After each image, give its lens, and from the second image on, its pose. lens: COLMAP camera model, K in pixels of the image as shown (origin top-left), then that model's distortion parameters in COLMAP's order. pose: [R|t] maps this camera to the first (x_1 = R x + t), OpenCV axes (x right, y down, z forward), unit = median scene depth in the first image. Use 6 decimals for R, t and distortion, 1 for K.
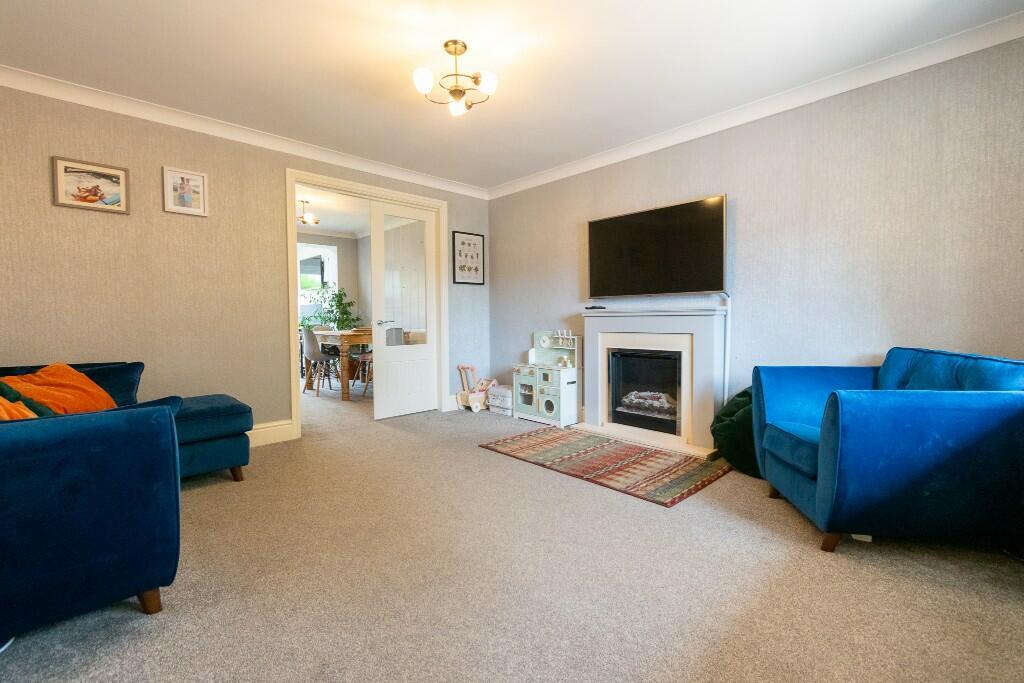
lens RADIAL K [[451.4, 0, 512.7], [0, 451.4, 339.7], [0, 0, 1]] dist [0.001767, 0.000115]
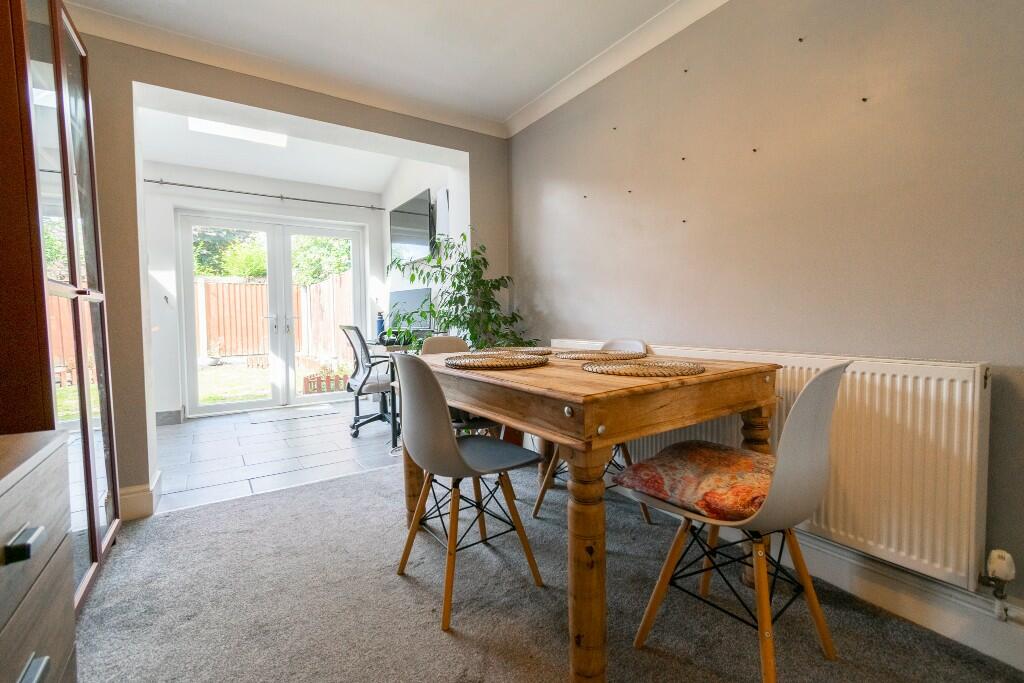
lens RADIAL K [[451.4, 0, 512.4], [0, 451.4, 340.8], [0, 0, 1]] dist [0.001767, 0.000115]
pose [[0.982821, 0.003100, -0.184534, -0.268322], [-0.002880, 0.999995, 0.001463, -0.024973], [0.184538, -0.000906, 0.982825, 0.582192]]
